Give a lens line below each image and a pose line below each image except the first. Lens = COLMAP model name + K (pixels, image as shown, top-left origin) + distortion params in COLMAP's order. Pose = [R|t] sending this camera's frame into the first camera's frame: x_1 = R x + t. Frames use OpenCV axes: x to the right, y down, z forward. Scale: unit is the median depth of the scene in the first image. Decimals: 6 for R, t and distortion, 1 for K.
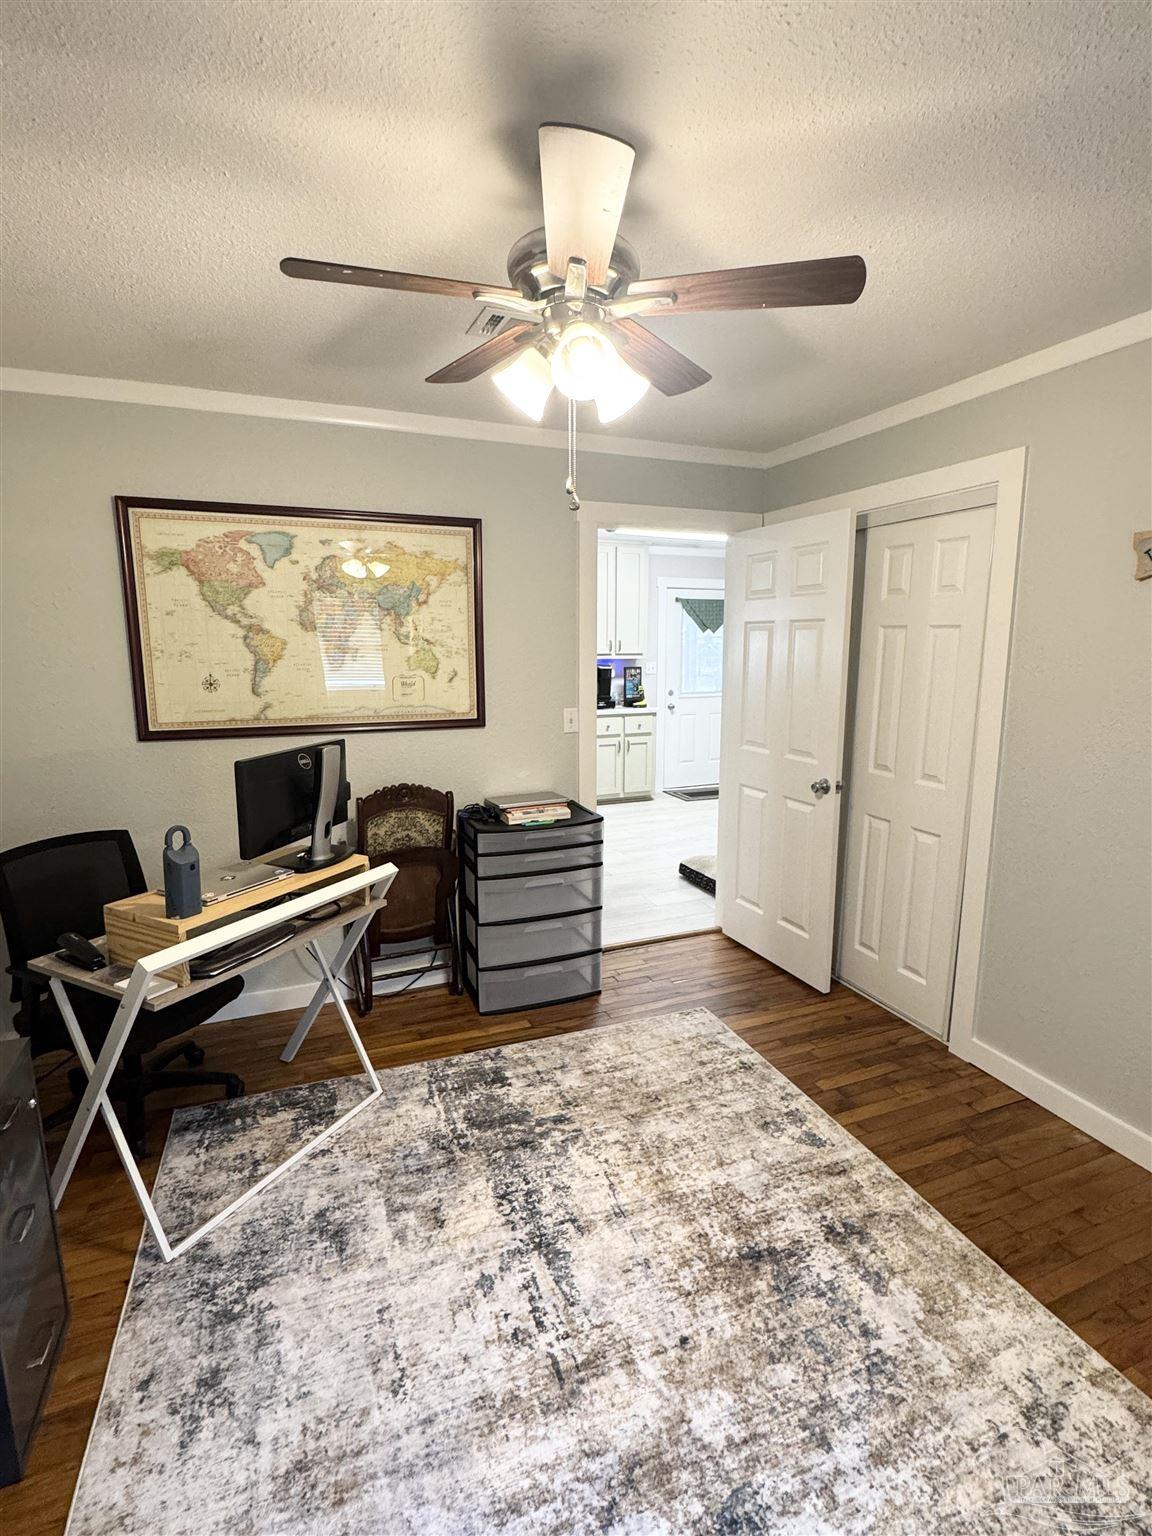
lens RADIAL K [[747.8, 0, 582.7], [0, 747.8, 755.3], [0, 0, 1]] dist [-0.004013, -0.000262]
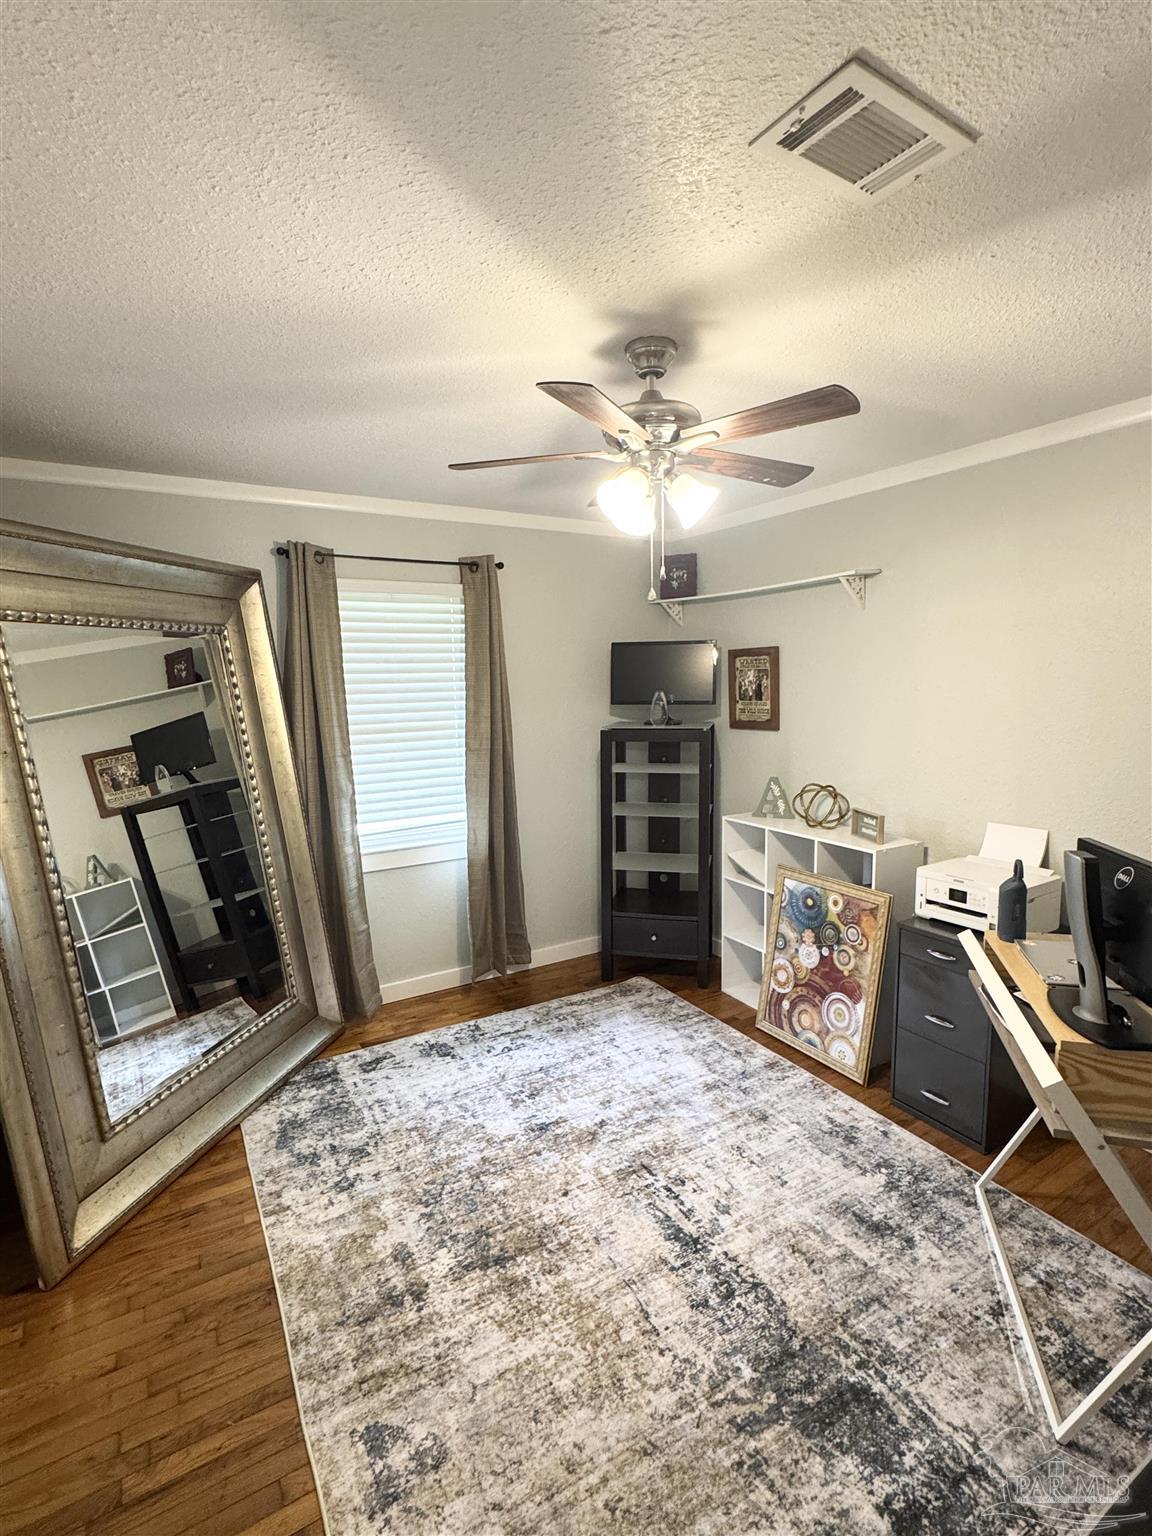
lens RADIAL K [[747.8, 0, 576.8], [0, 747.8, 766.8], [0, 0, 1]] dist [-0.004013, -0.000262]
pose [[-0.988972, 0.032506, -0.144491, 0.242517], [-0.007211, 0.963891, 0.266198, -0.304060], [0.147927, 0.264305, -0.953027, 1.774542]]
